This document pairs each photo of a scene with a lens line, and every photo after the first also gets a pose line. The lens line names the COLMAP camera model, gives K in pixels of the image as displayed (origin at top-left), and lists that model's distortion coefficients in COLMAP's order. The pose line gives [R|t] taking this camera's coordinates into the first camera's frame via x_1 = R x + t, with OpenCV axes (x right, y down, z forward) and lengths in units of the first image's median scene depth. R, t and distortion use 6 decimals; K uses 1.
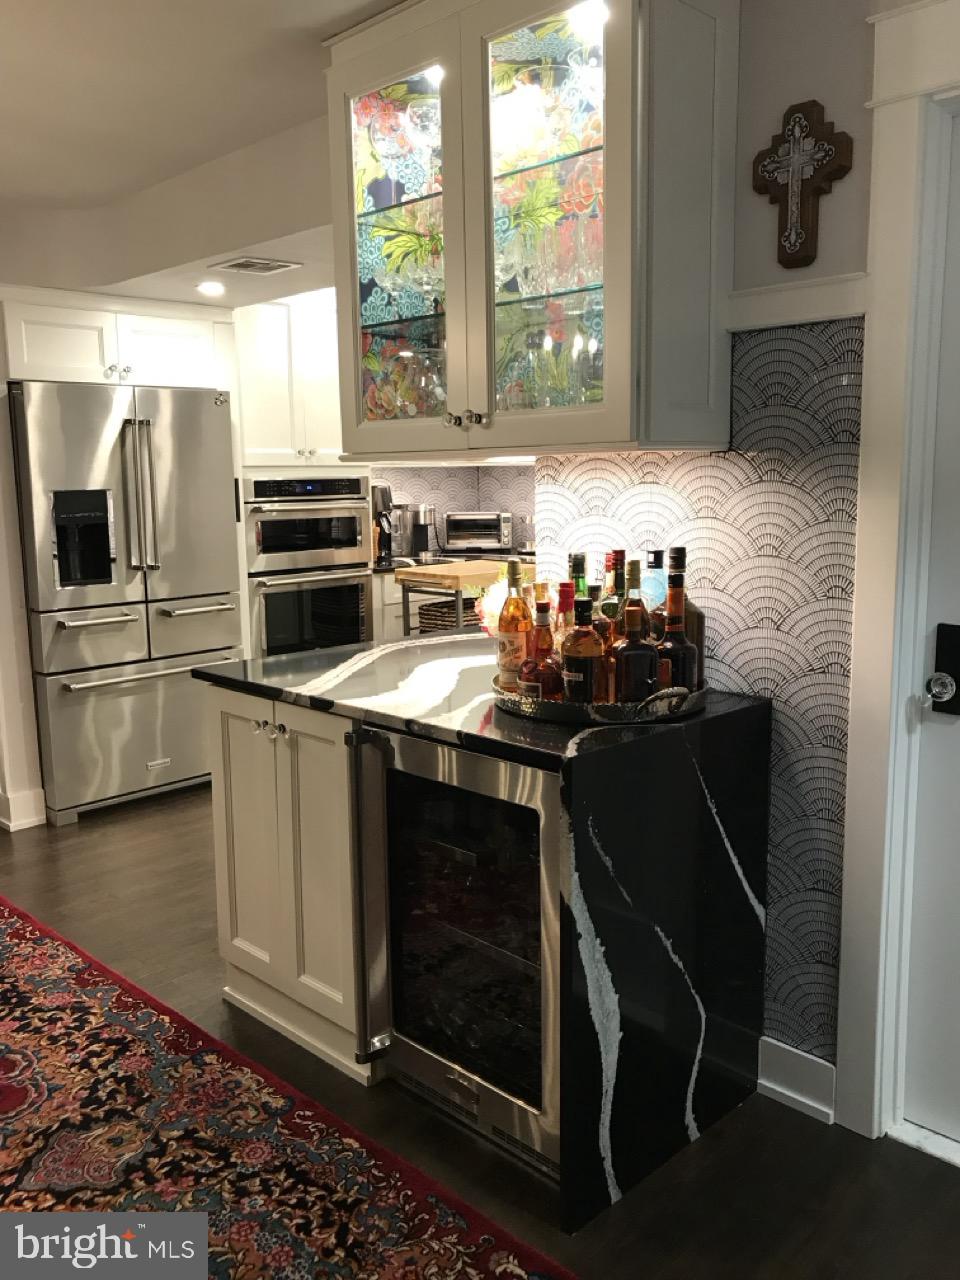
lens RADIAL K [[1051.5, 0, 485.8], [0, 1051.5, 642.7], [0, 0, 1]] dist [0.049392, -0.083690]
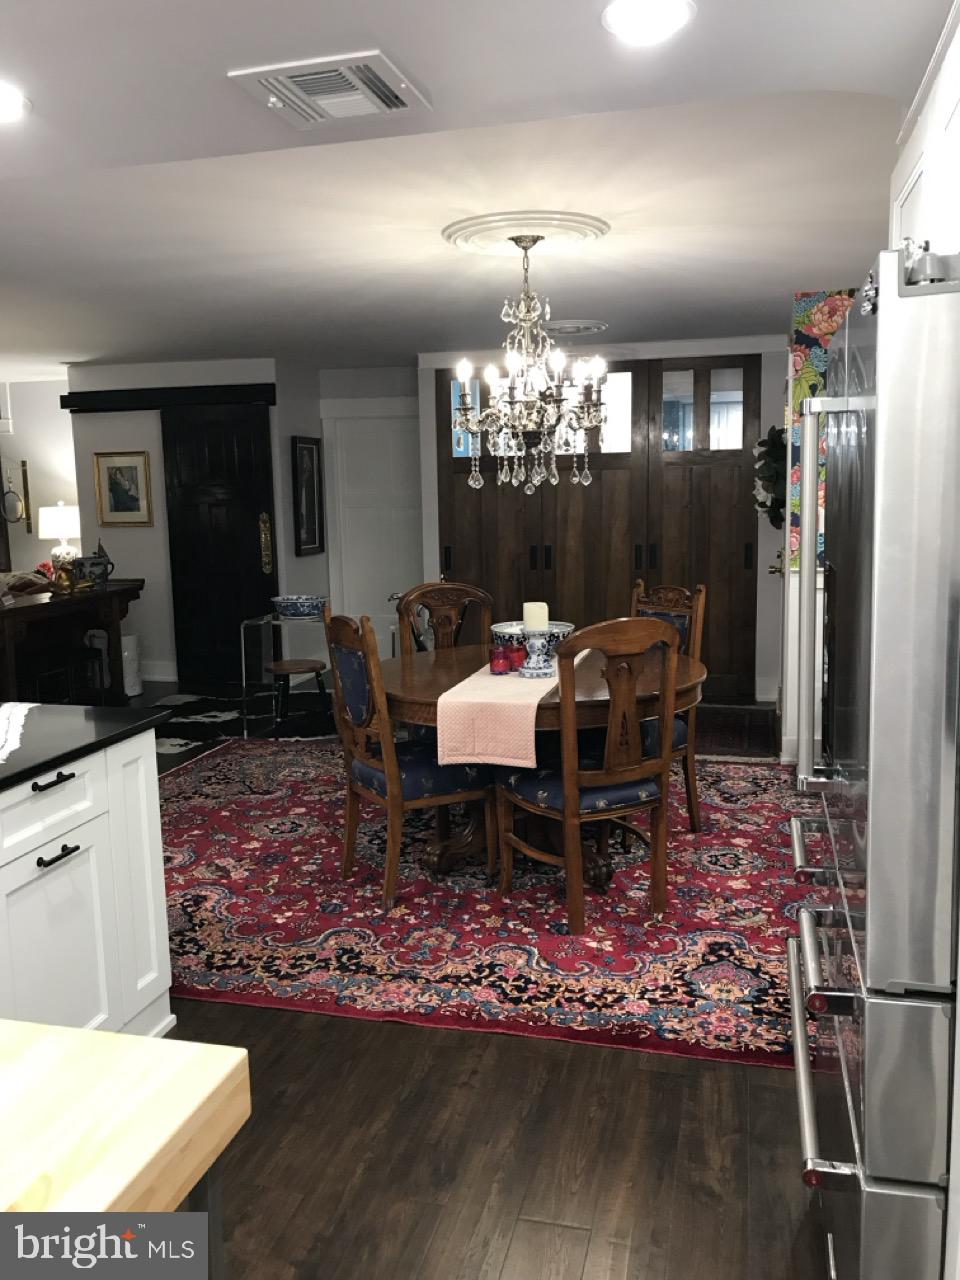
lens RADIAL K [[1044.3, 0, 480.0], [0, 1044.3, 640.0], [0, 0, 1]] dist [0.108683, -0.265777]
pose [[-0.864138, 0.105374, -0.492099, -0.039261], [-0.050292, 0.954856, 0.292780, -0.428354], [0.500735, 0.277751, -0.819828, 2.322213]]
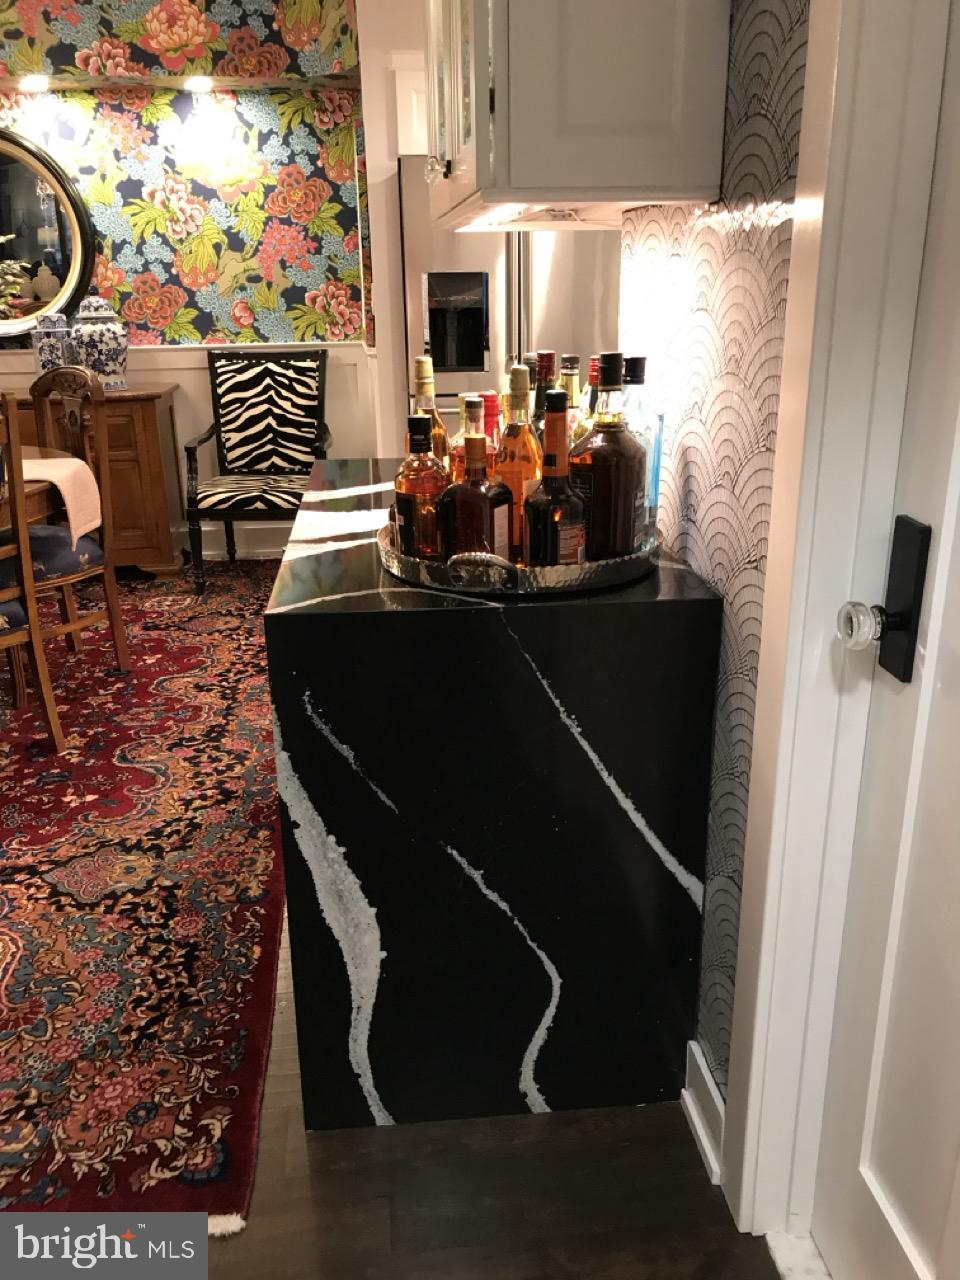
lens RADIAL K [[1061.1, 0, 480.0], [0, 1061.1, 640.0], [0, 0, 1]] dist [0.012537, -0.083742]
pose [[0.772858, 0.211235, -0.598390, 0.538841], [-0.098555, 0.971485, 0.215649, -0.047918], [0.626879, -0.107692, 0.771638, 0.365928]]
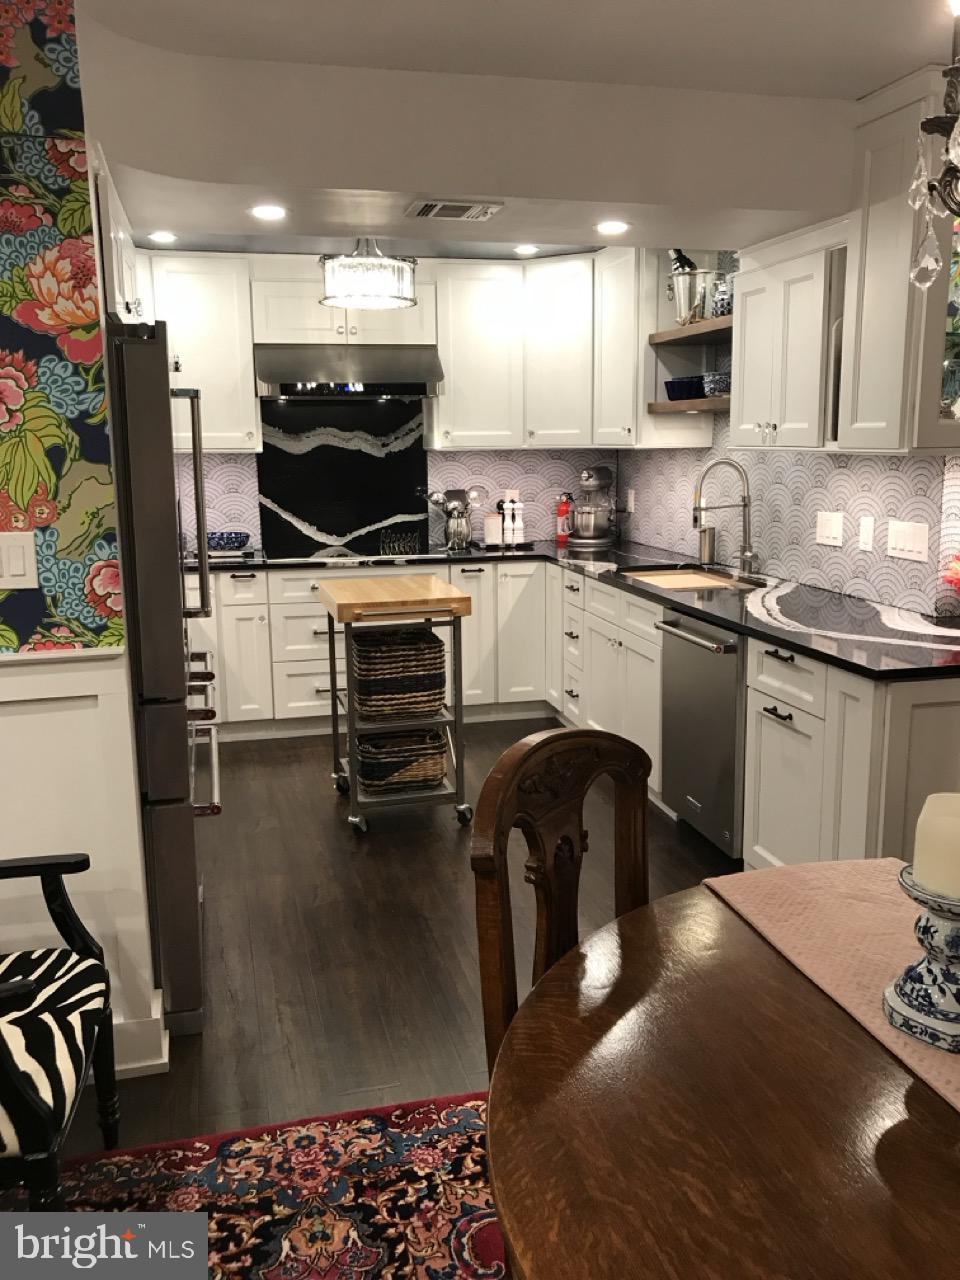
lens RADIAL K [[1049.6, 0, 480.0], [0, 1049.6, 640.0], [0, 0, 1]] dist [0.105495, -0.084211]
pose [[0.512786, -0.155046, 0.844400, -1.495817], [0.140837, 0.985424, 0.095413, -0.172966], [-0.846886, 0.069996, 0.527148, 0.916857]]
